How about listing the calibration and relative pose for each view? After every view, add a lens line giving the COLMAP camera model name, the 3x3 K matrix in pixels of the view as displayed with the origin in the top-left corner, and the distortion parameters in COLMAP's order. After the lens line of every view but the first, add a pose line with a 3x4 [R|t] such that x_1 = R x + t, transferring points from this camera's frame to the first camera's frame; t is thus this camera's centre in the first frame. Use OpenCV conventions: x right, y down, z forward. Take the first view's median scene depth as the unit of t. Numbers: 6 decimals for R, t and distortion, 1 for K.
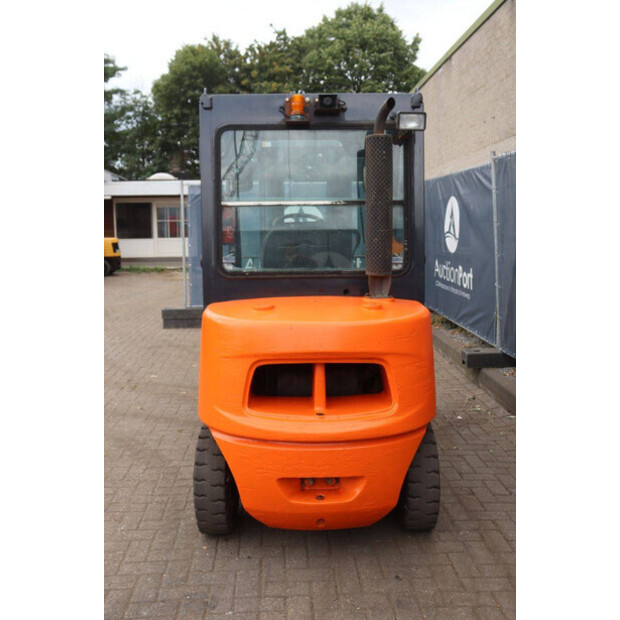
lens RADIAL K [[643.6, 0, 301.1], [0, 643.6, 308.1], [0, 0, 1]] dist [-0.101878, 0.191761]
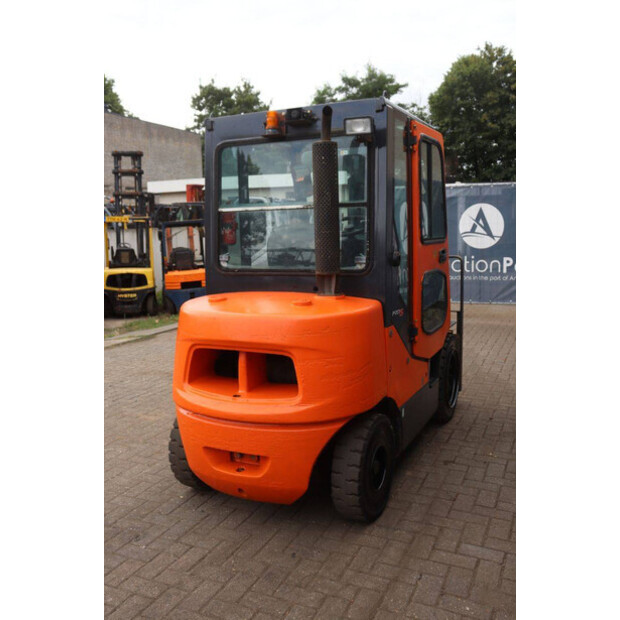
lens RADIAL K [[598.3, 0, 309.6], [0, 598.3, 309.1], [0, 0, 1]] dist [-0.153391, 0.244703]
pose [[0.899277, 0.045446, -0.435011, 0.041639], [-0.040902, 0.998967, 0.019809, -0.000933], [0.435462, -0.000021, 0.900207, 0.008080]]
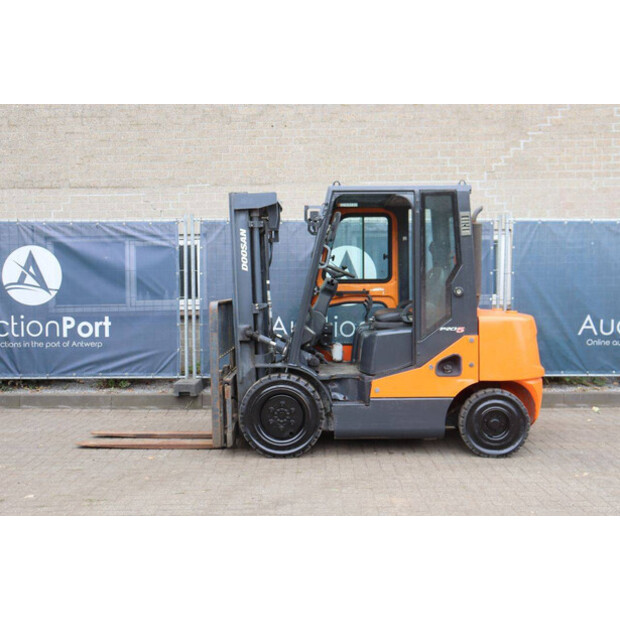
lens RADIAL K [[721.1, 0, 313.5], [0, 721.1, 308.7], [0, 0, 1]] dist [-0.005088, 0.017893]
pose [[0.031902, -0.029749, 0.999048, -0.160506], [0.136441, 0.990329, 0.025132, -0.010522], [-0.990134, 0.135509, 0.035652, 0.111189]]
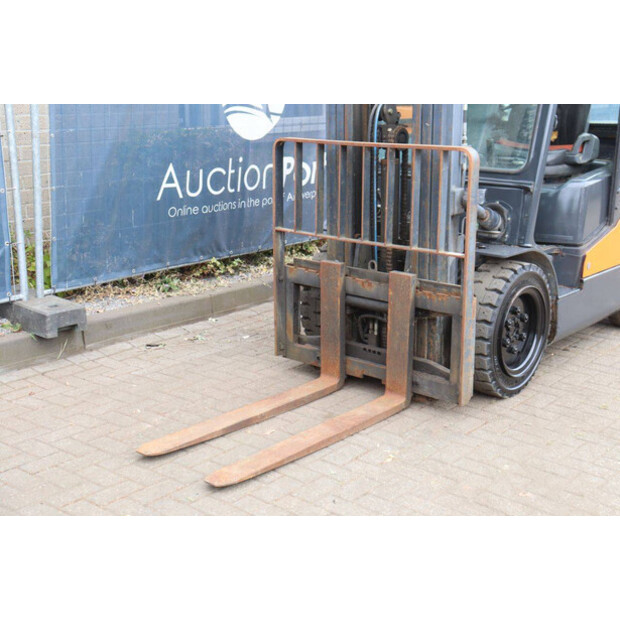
lens RADIAL K [[866.5, 0, 310.7], [0, 866.5, 301.6], [0, 0, 1]] dist [0.063690, 0.068164]
pose [[-0.748328, -0.156522, 0.644597, -0.064258], [0.085724, 0.940793, 0.327964, -0.027739], [-0.657766, 0.300683, -0.690604, 0.218621]]
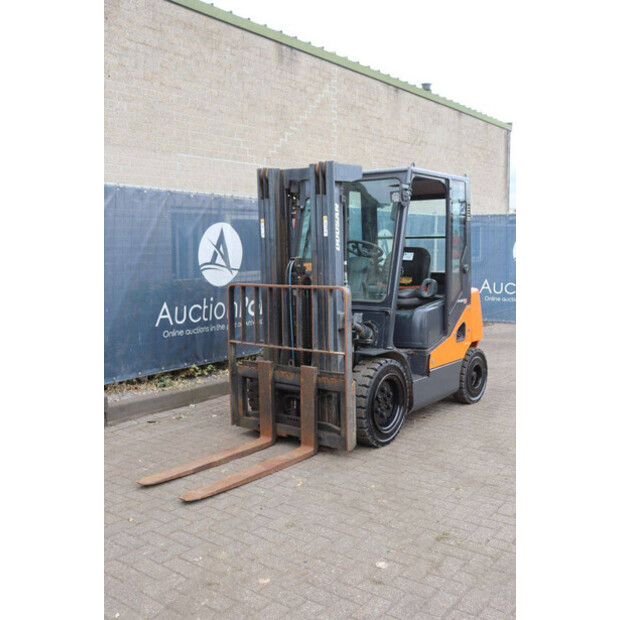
lens RADIAL K [[643.6, 0, 301.1], [0, 643.6, 308.1], [0, 0, 1]] dist [-0.101878, 0.191761]
pose [[-0.771628, -0.041376, 0.634727, -0.080040], [0.099365, 0.977790, 0.184536, -0.029099], [-0.628265, 0.205463, -0.750379, 0.227864]]
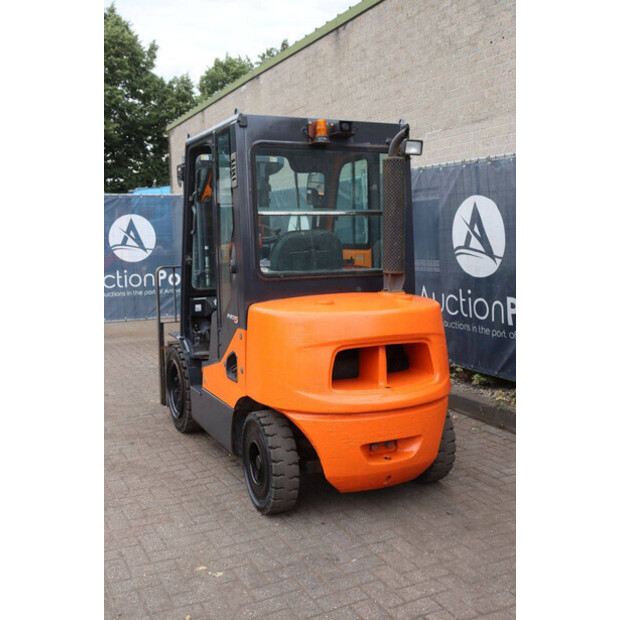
lens RADIAL K [[677.4, 0, 300.1], [0, 677.4, 309.0], [0, 0, 1]] dist [-0.040876, 0.045782]
pose [[0.916371, -0.047100, 0.397551, -0.043777], [0.057817, 0.998214, -0.015007, 0.001959], [-0.396134, 0.036737, 0.917458, -0.007698]]
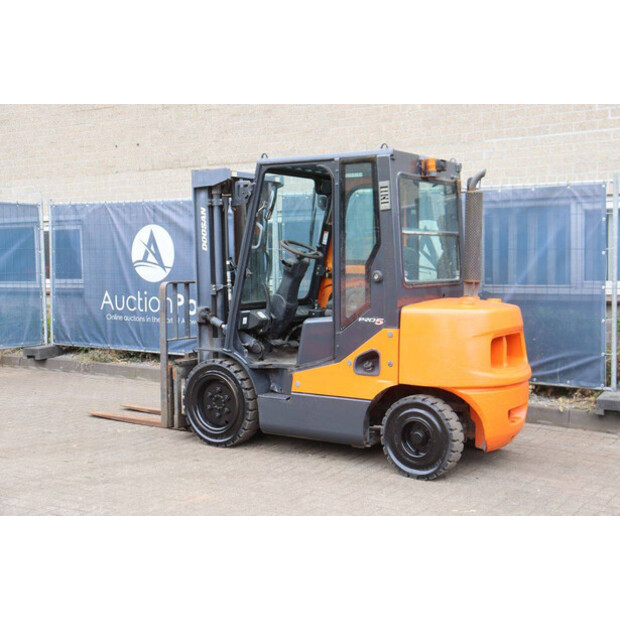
lens RADIAL K [[866.5, 0, 310.7], [0, 866.5, 301.6], [0, 0, 1]] dist [0.063690, 0.068164]
pose [[0.567786, -0.031205, 0.822584, -0.142630], [0.100717, 0.994407, -0.031797, 0.001670], [-0.816991, 0.100902, 0.567754, 0.011776]]
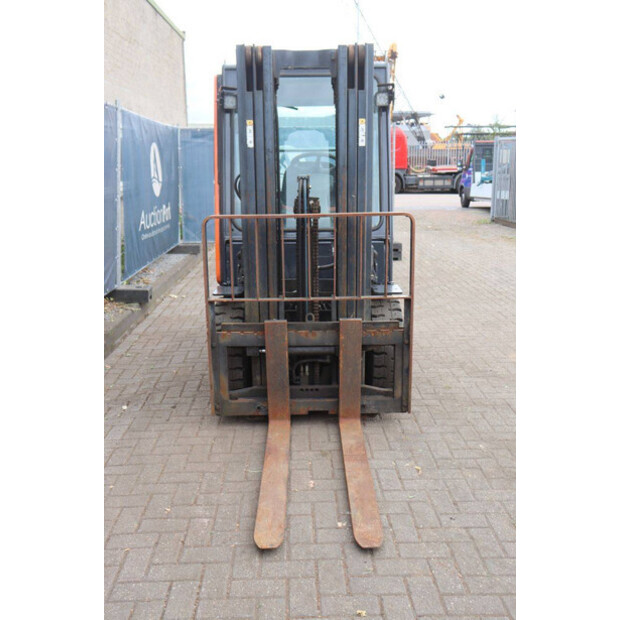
lens RADIAL K [[620.7, 0, 301.6], [0, 620.7, 307.0], [0, 0, 1]] dist [-0.109219, 0.158126]
pose [[-0.999481, 0.019756, 0.025461, -0.000326], [0.027449, 0.935822, 0.351403, -0.029159], [-0.016884, 0.351919, -0.935878, 0.221692]]
